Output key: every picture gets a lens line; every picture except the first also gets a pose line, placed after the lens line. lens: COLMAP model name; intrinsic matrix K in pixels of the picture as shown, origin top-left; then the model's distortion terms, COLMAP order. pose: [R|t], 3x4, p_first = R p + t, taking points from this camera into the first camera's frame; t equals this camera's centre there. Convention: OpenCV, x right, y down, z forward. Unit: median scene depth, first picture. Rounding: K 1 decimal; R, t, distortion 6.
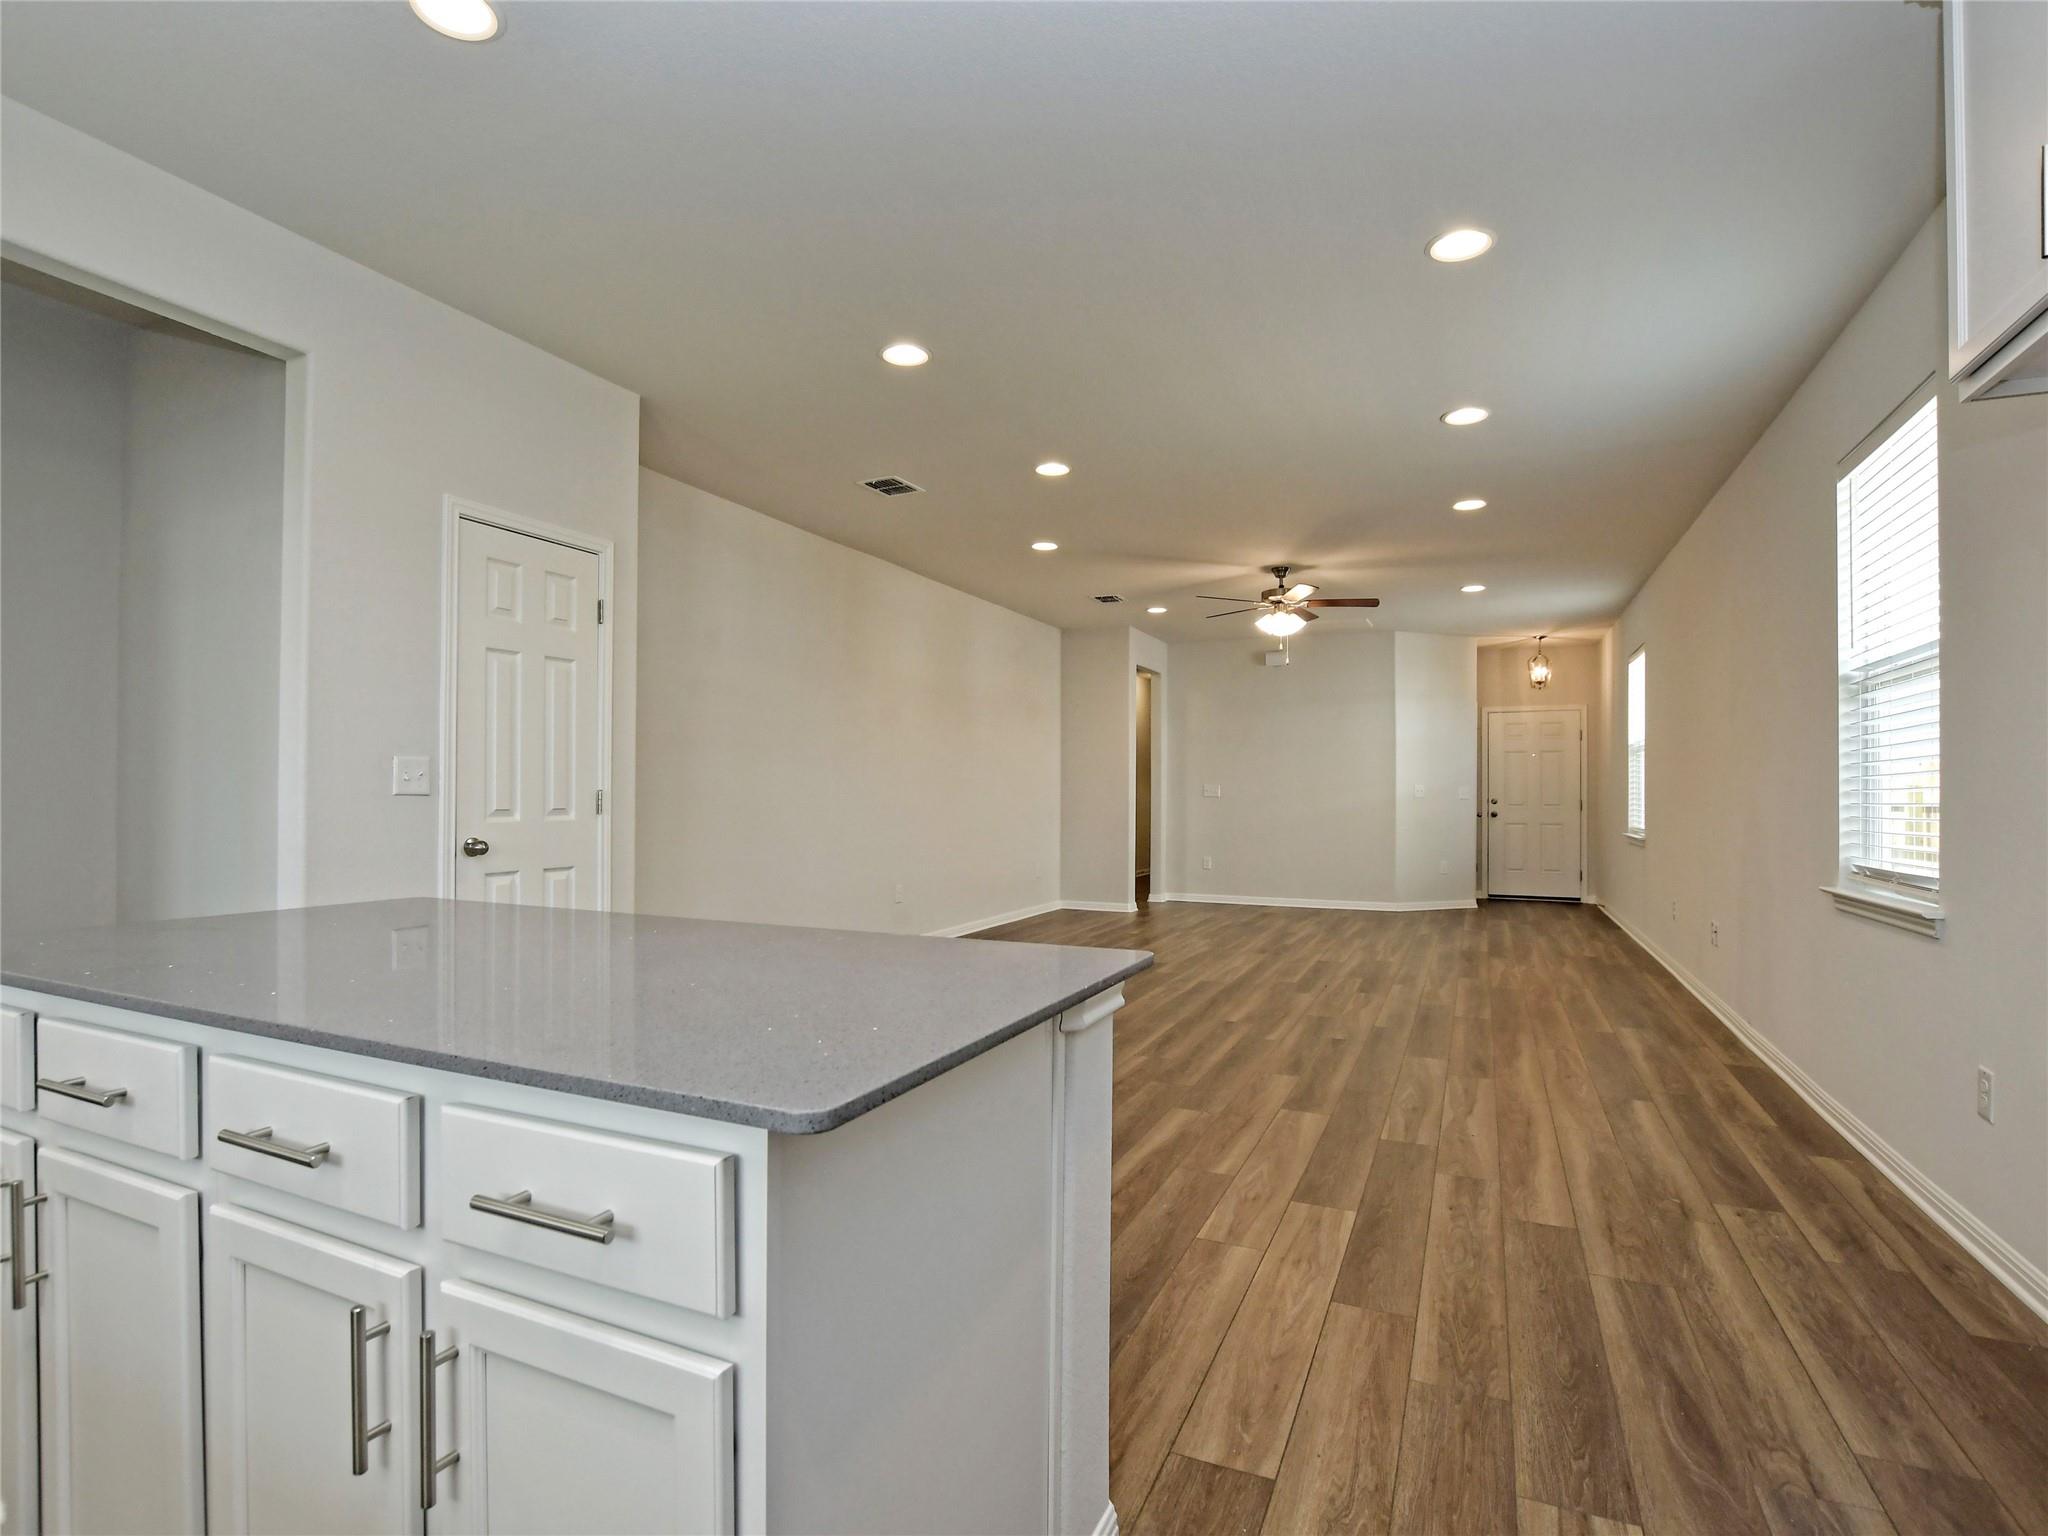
lens RADIAL K [[1023.6, 0, 1011.4], [0, 1023.6, 786.8], [0, 0, 1]] dist [-0.031888, -0.000167]
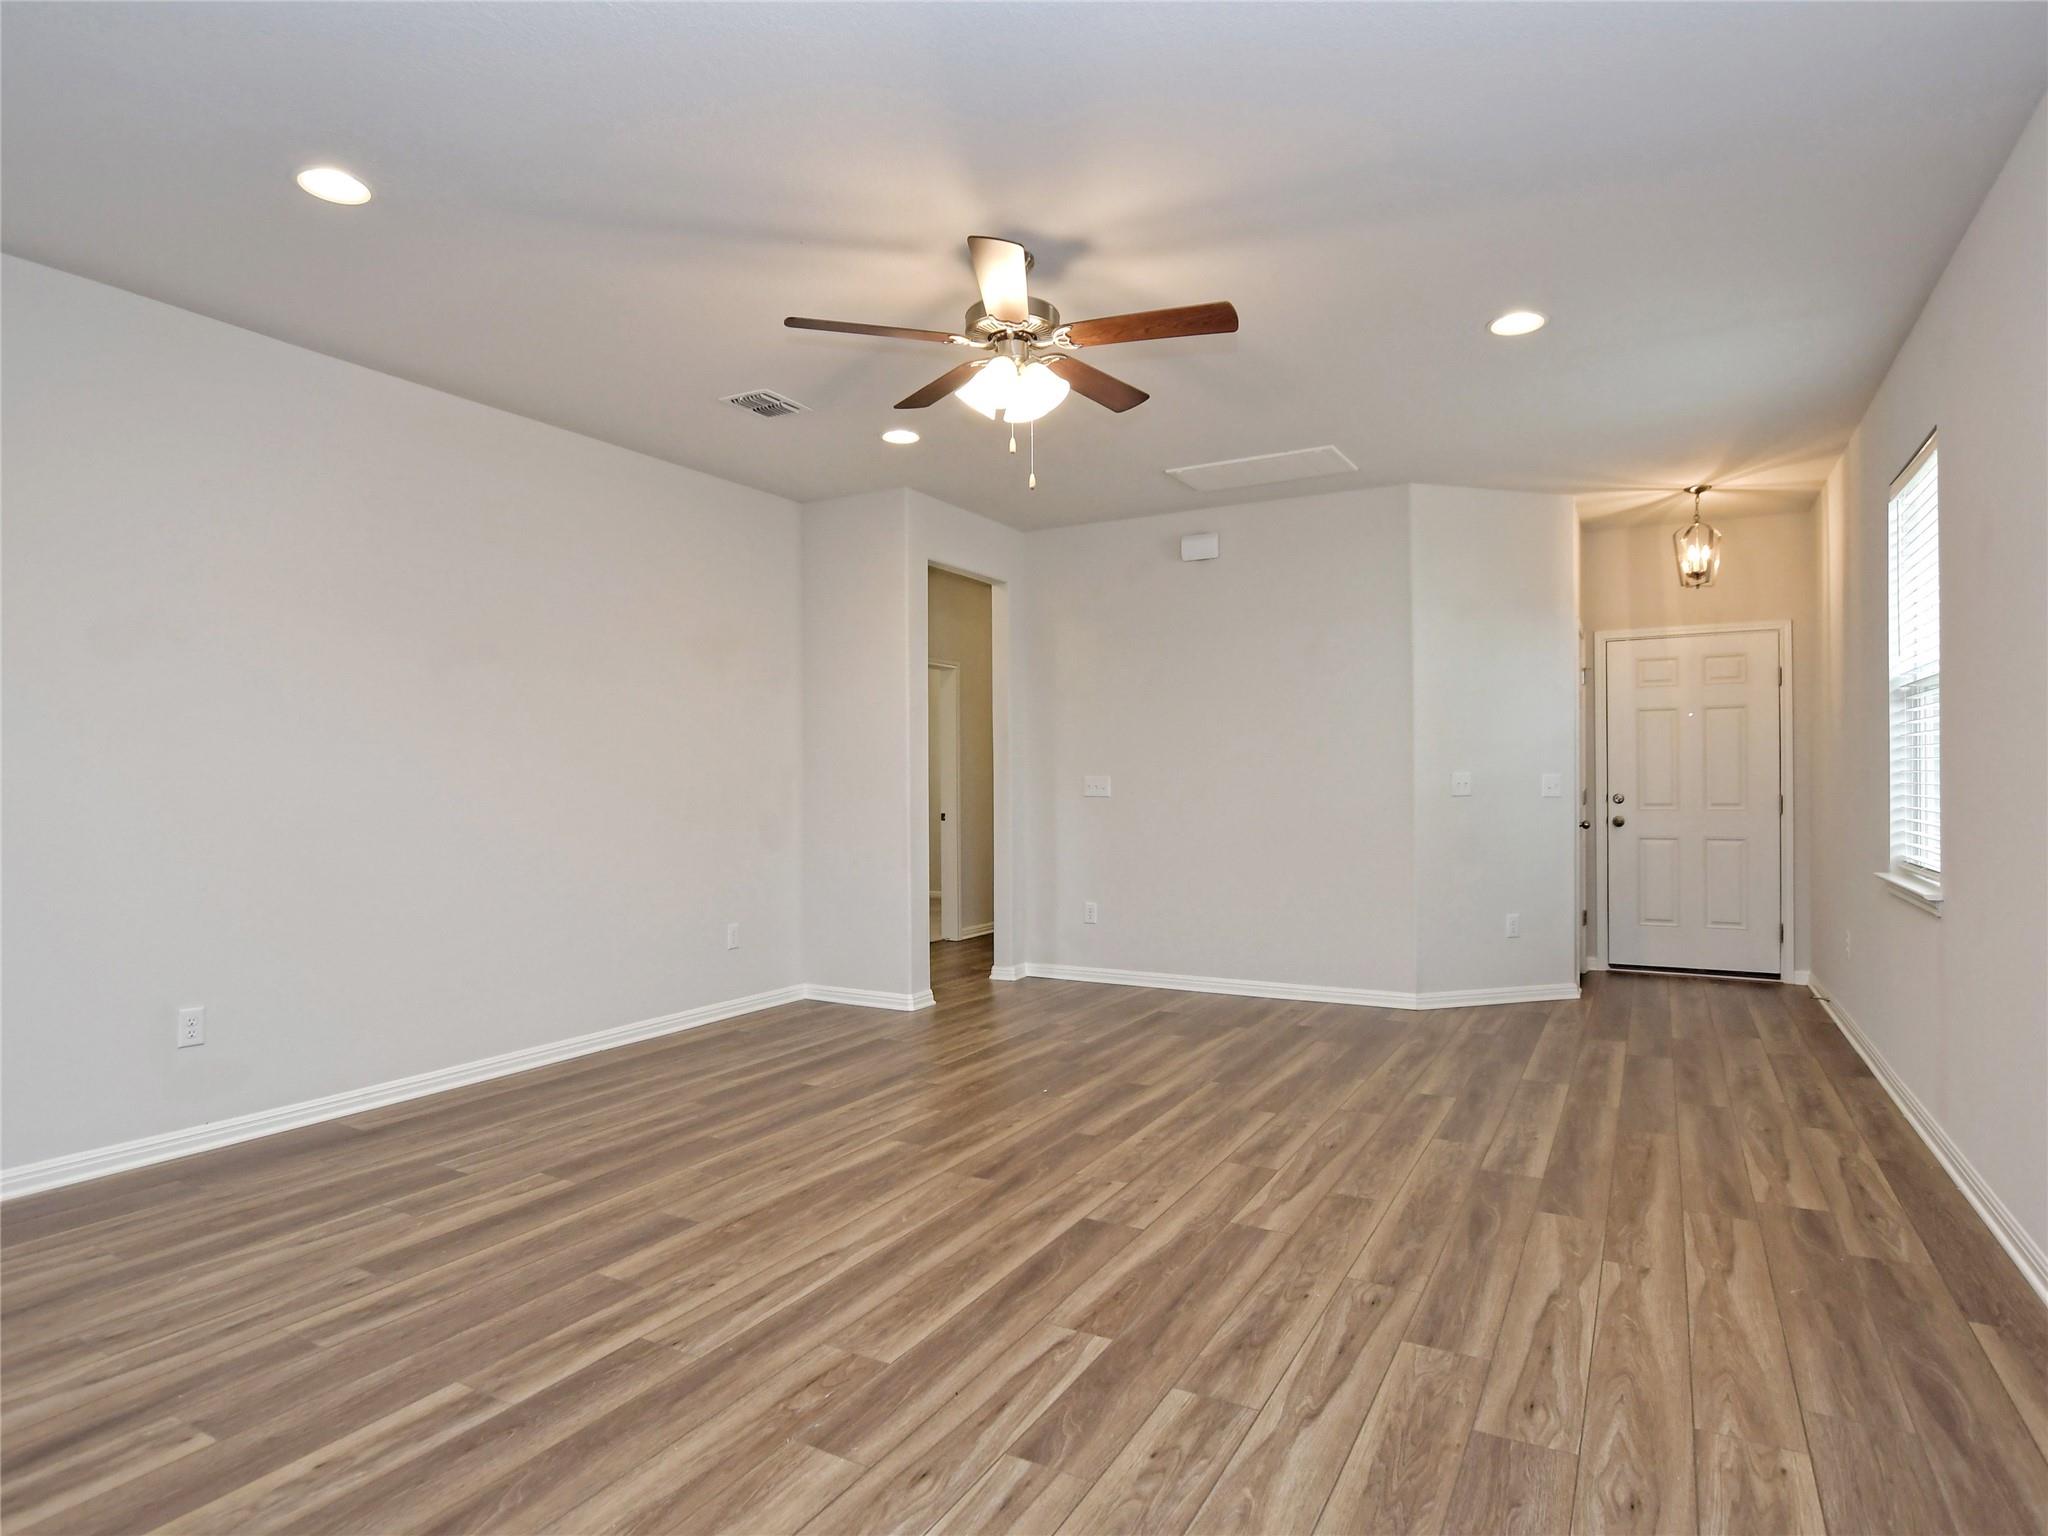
lens RADIAL K [[1143.4, 0, 1007.6], [0, 1143.4, 791.3], [0, 0, 1]] dist [-0.025442, 0.001066]
pose [[0.996002, -0.011218, -0.088621, 0.556765], [0.012225, 0.999867, 0.010836, -0.002138], [0.088488, -0.011877, 0.996006, 0.987356]]
